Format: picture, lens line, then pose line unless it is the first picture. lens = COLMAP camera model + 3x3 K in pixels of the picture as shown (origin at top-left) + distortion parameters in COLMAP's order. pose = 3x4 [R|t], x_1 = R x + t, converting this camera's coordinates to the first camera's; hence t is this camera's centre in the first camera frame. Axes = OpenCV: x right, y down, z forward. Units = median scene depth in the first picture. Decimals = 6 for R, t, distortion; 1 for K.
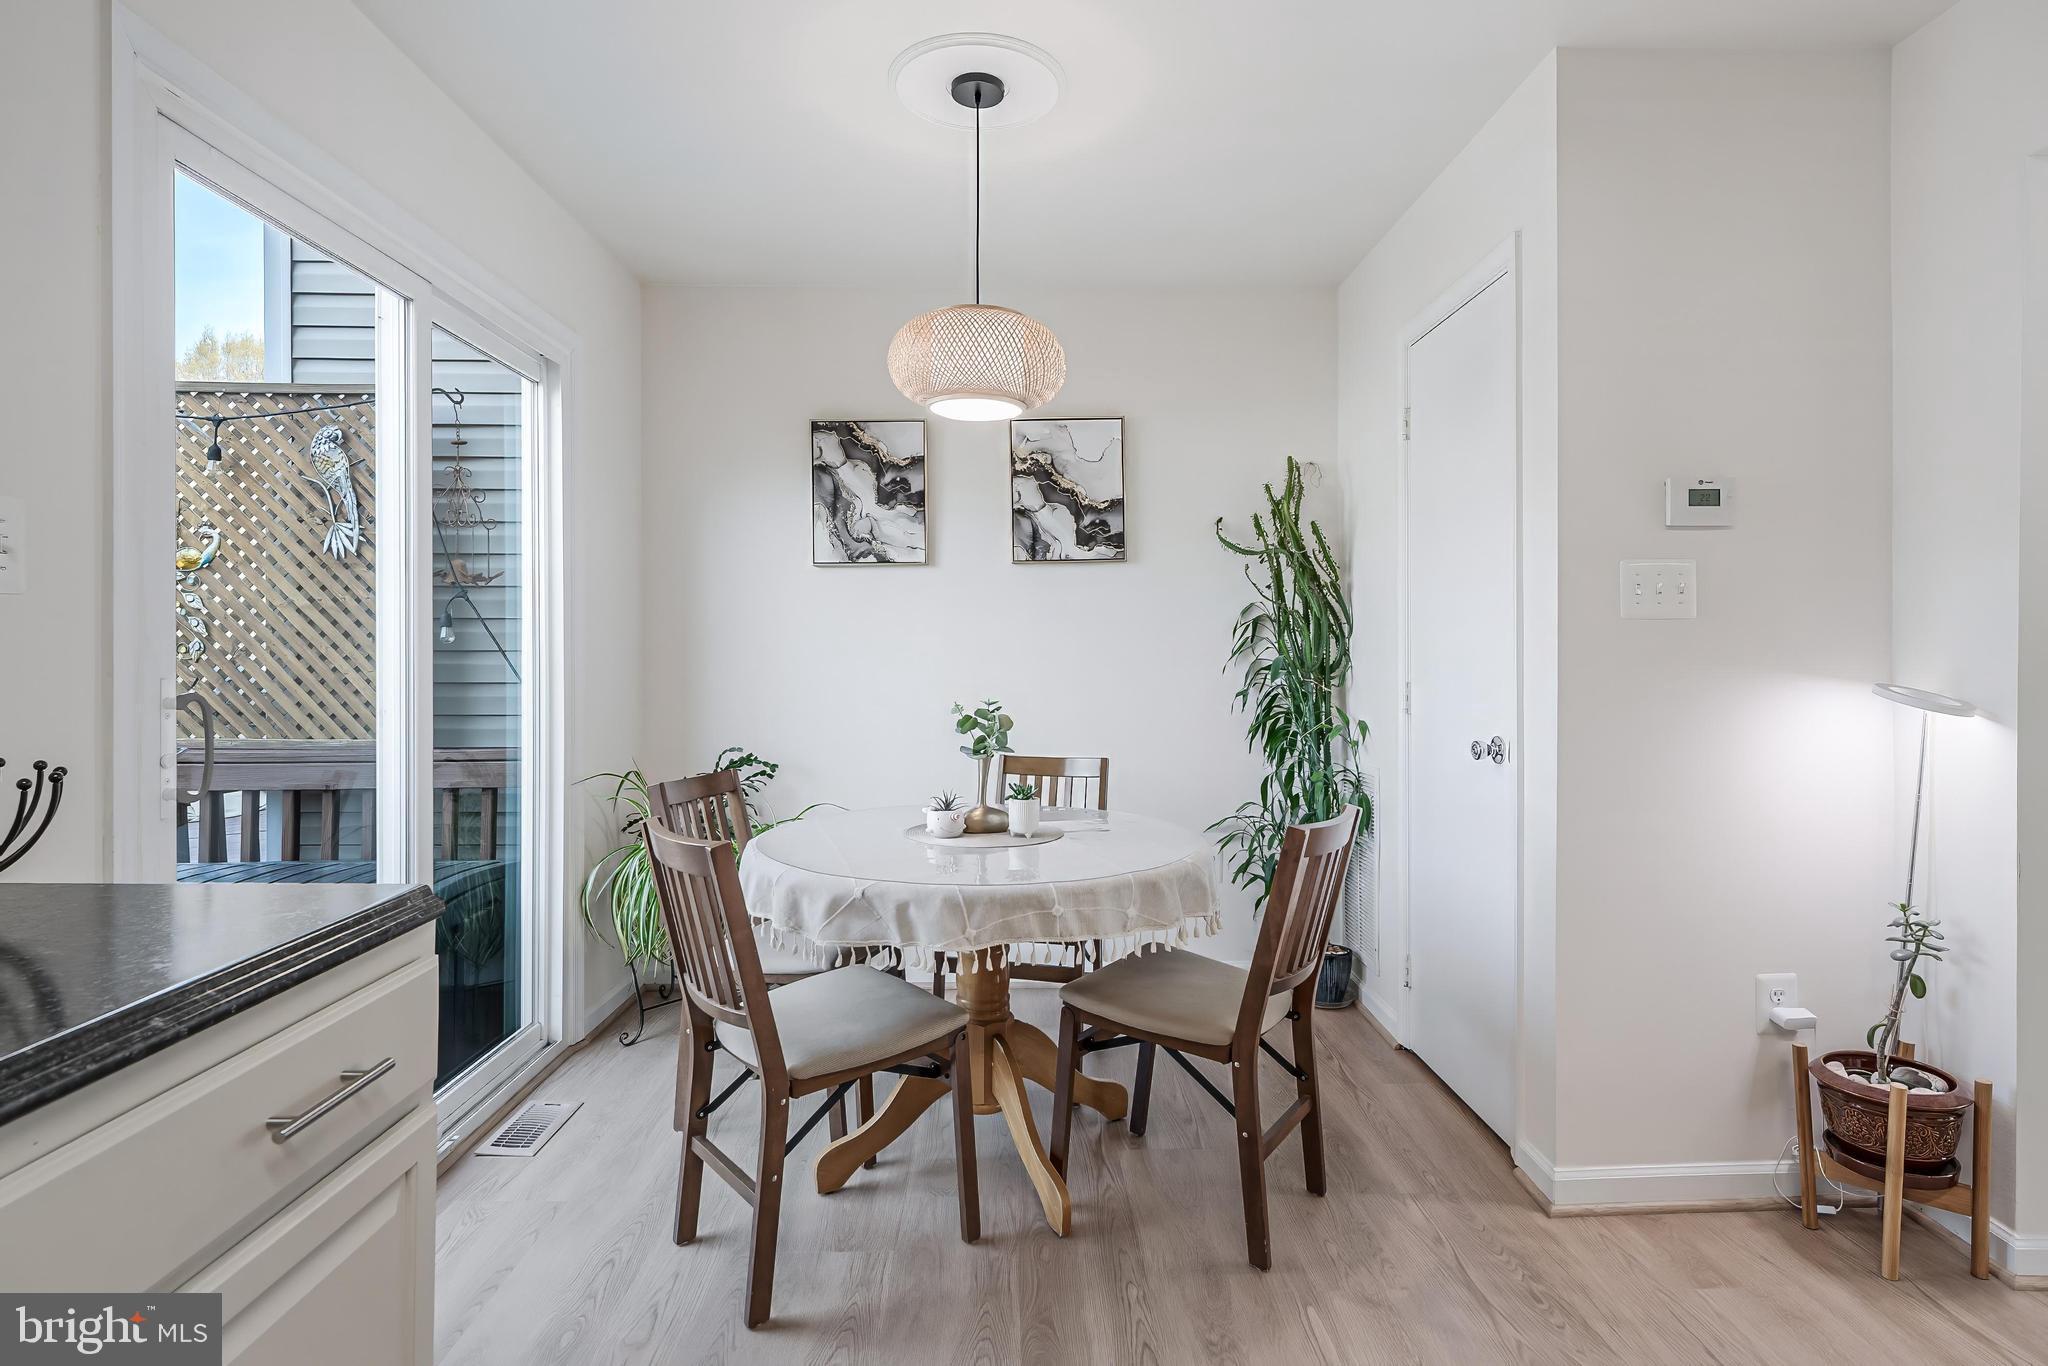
lens RADIAL K [[1035.1, 0, 1038.8], [0, 1035.1, 655.8], [0, 0, 1]] dist [0.004936, 0.001355]
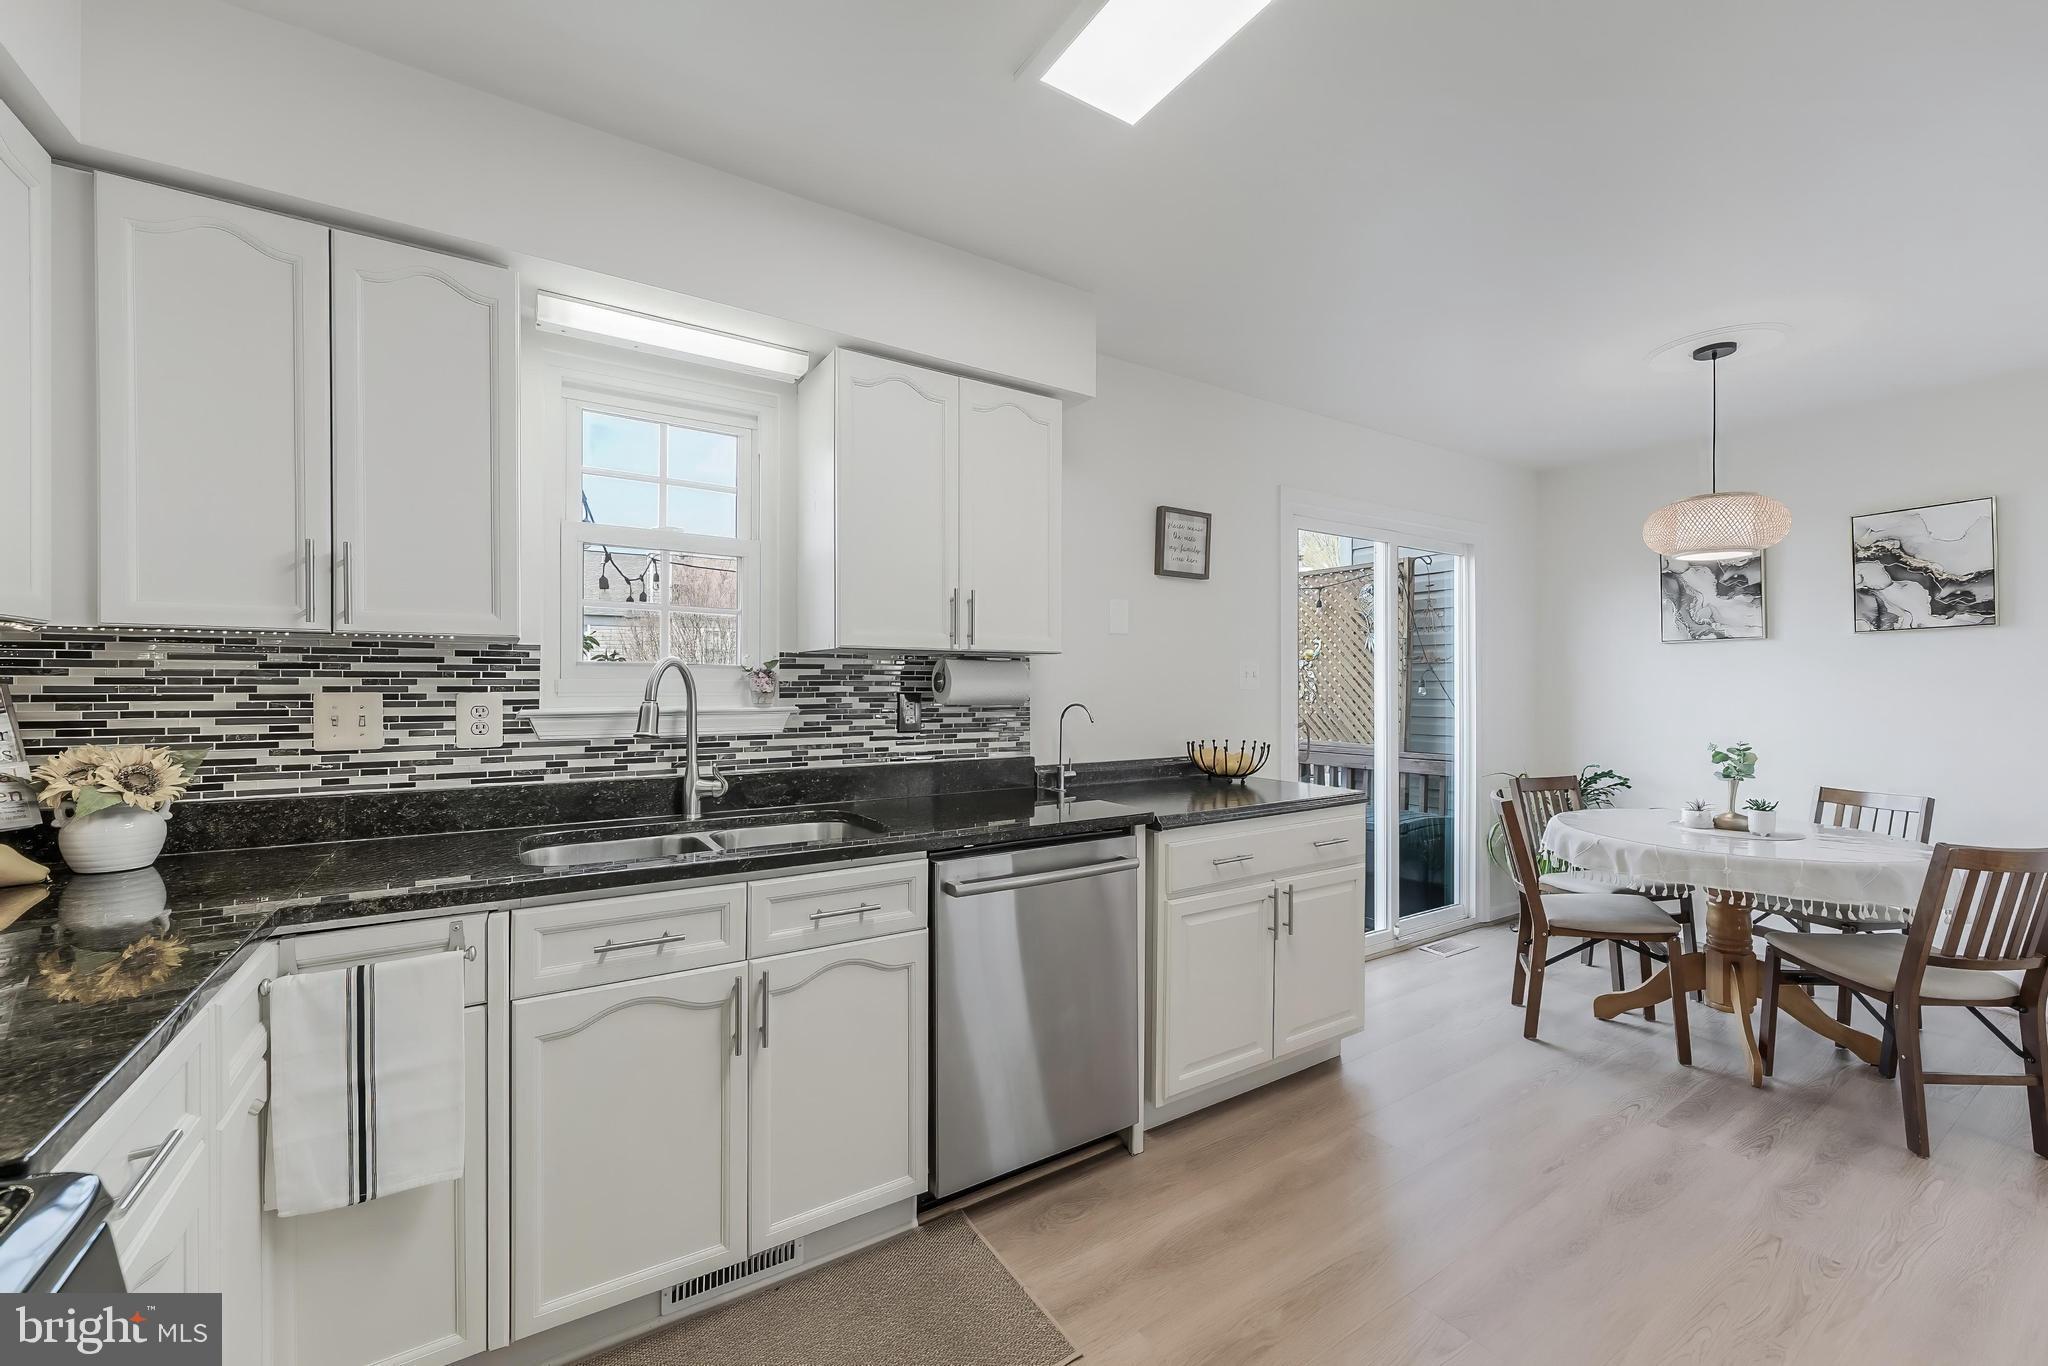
lens RADIAL K [[829.8, 0, 1018.4], [0, 829.8, 685.4], [0, 0, 1]] dist [0.002520, -0.000754]
pose [[0.511186, -0.001195, -0.859469, 0.472033], [-0.001674, 0.999996, -0.002386, -0.036411], [0.859468, 0.002659, 0.511182, -0.530034]]
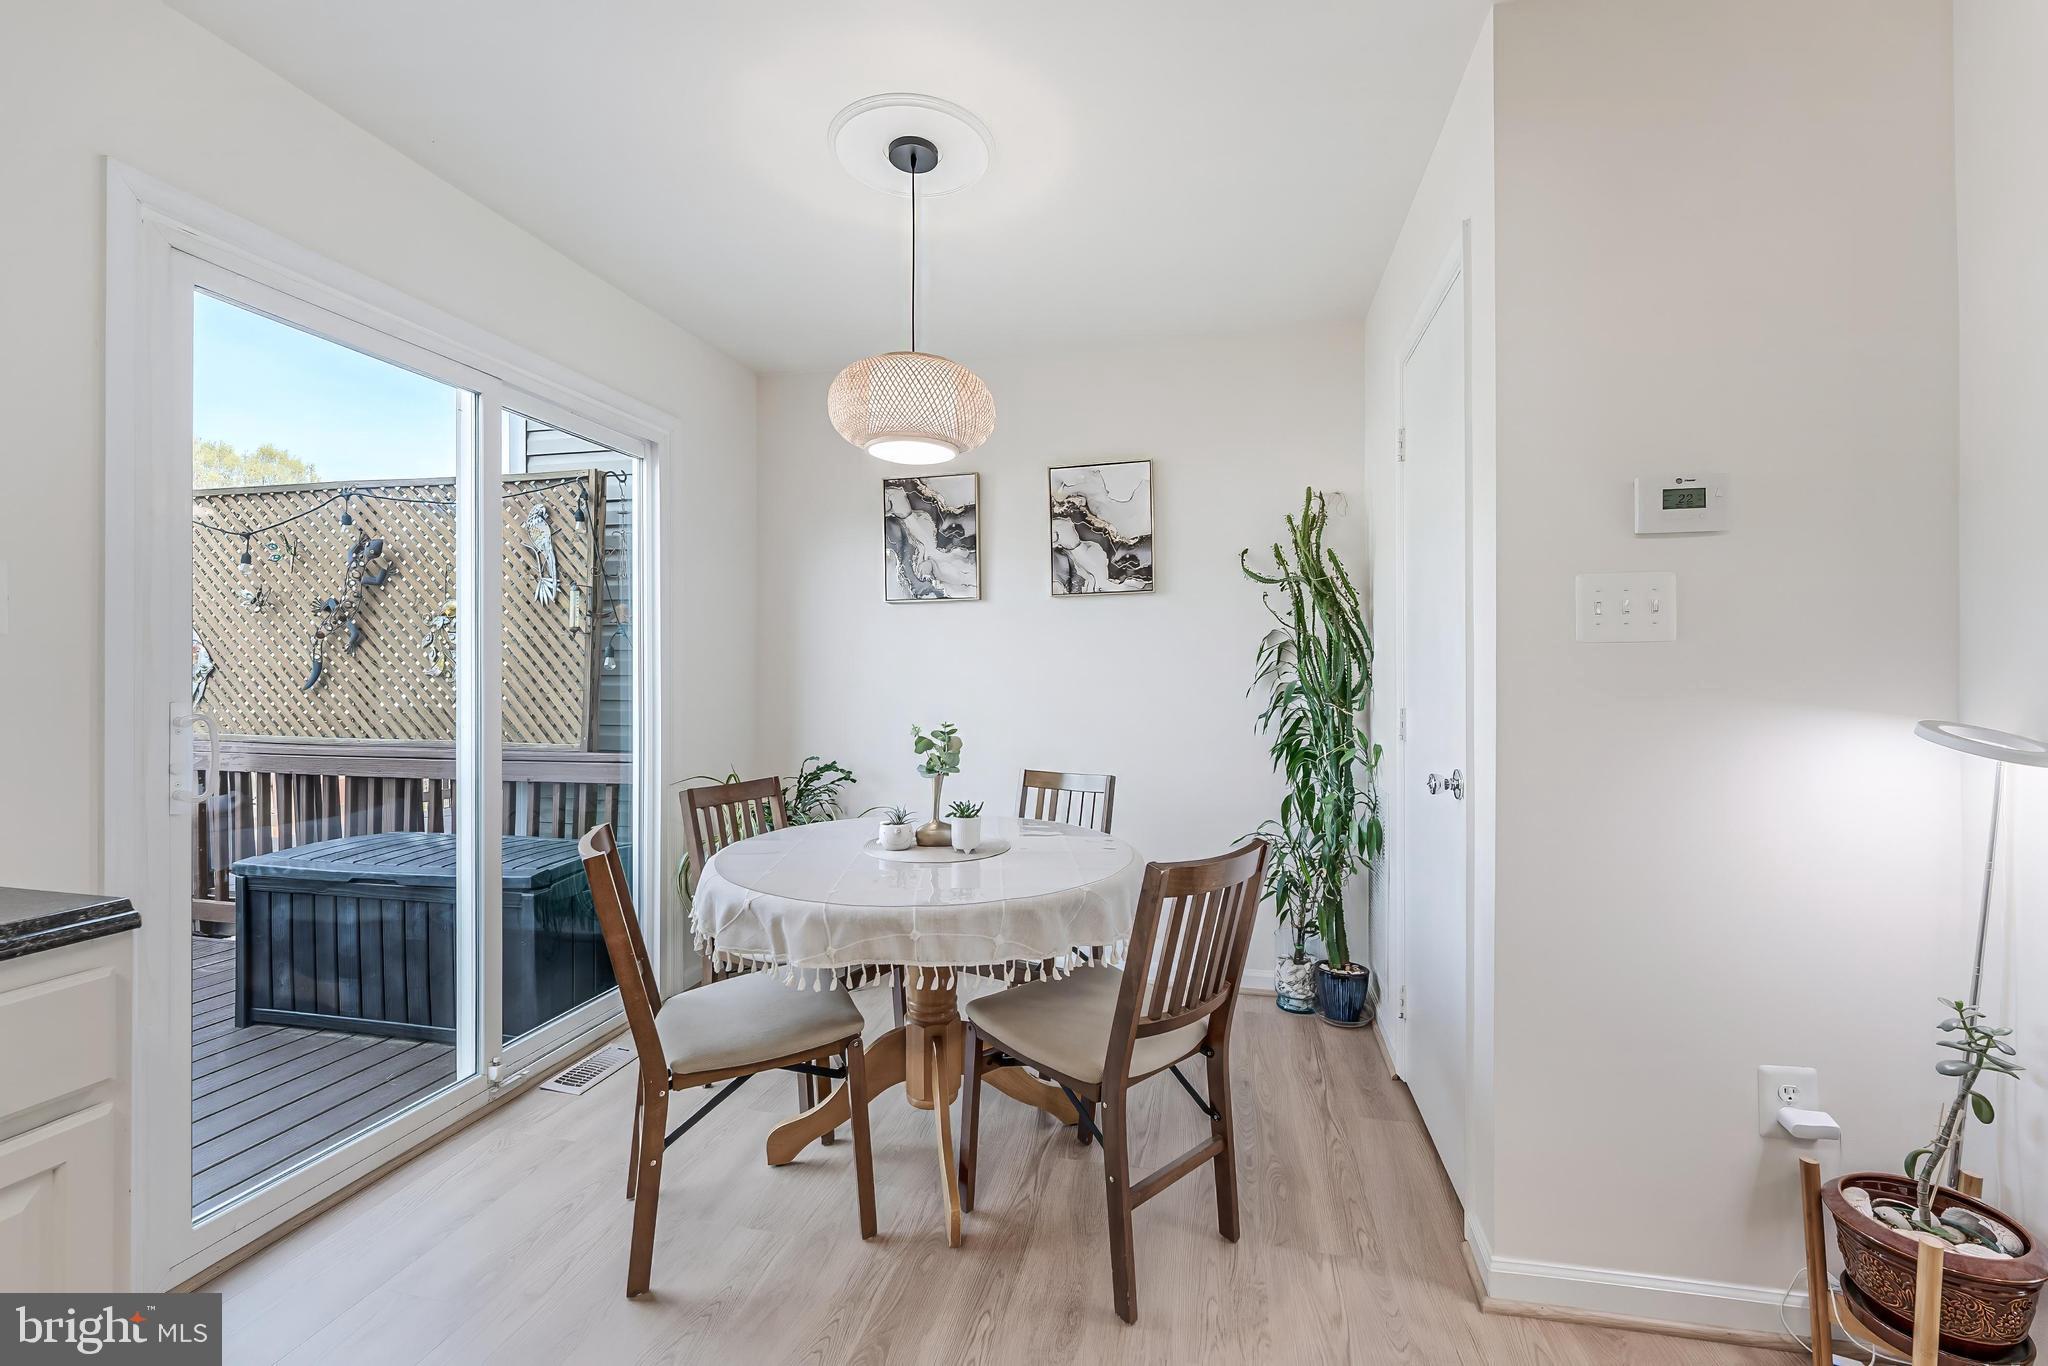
lens RADIAL K [[829.8, 0, 1042.5], [0, 829.8, 676.4], [0, 0, 1]] dist [0.002520, -0.000754]
pose [[0.970106, 0.000338, -0.242681, 0.273845], [-0.000089, 0.999999, 0.001036, -0.006769], [0.242681, -0.000983, 0.970106, 0.195677]]
